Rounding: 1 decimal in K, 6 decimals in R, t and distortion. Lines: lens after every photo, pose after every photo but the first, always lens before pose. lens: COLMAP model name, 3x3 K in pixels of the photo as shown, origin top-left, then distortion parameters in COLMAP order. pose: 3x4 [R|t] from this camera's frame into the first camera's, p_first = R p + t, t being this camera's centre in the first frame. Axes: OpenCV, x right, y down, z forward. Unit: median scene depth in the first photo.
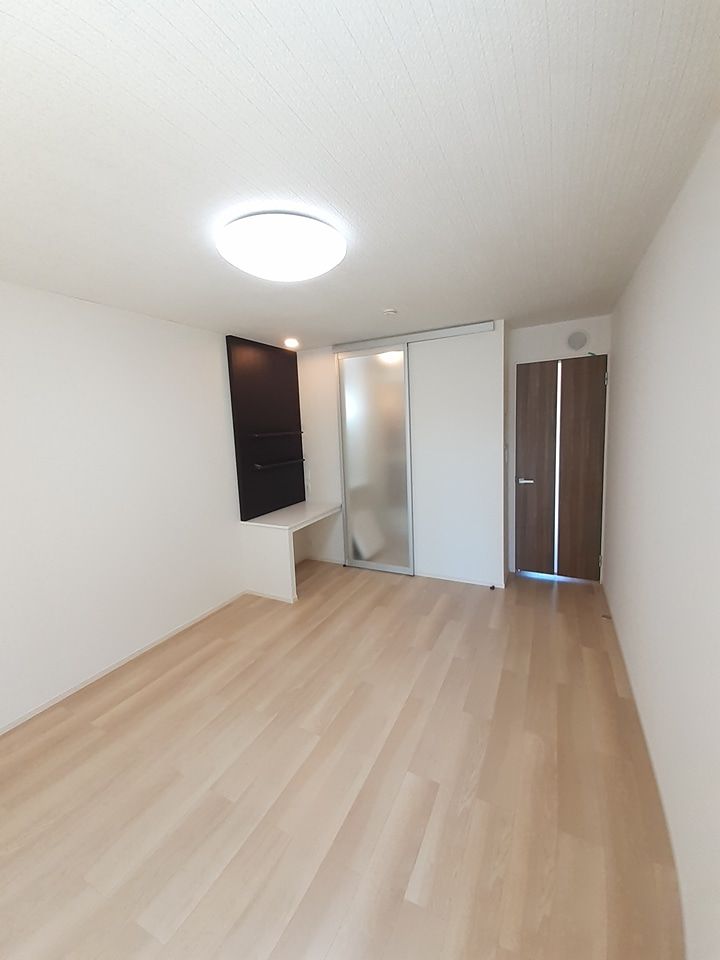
lens RADIAL K [[385.0, 0, 359.0], [0, 385.0, 472.0], [0, 0, 1]] dist [-0.001987, -0.000388]
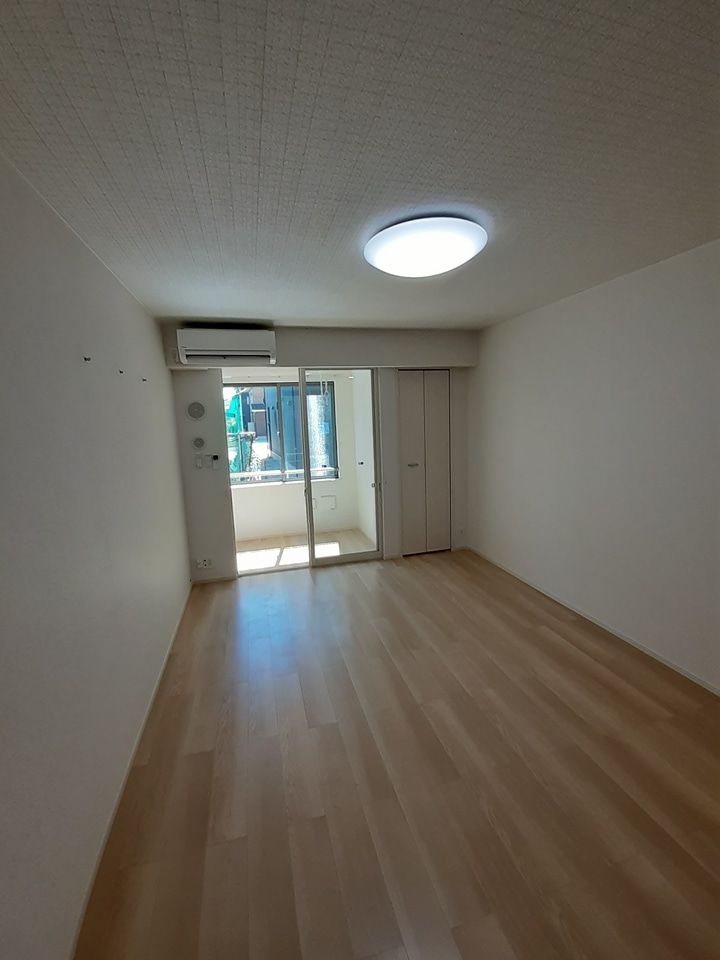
lens RADIAL K [[384.2, 0, 354.3], [0, 384.2, 479.4], [0, 0, 1]] dist [0.000913, 0.000068]
pose [[-0.740068, 0.180801, -0.647773, 0.571078], [-0.017062, 0.957828, 0.286834, -0.212322], [0.672316, 0.223328, -0.705773, 1.369416]]
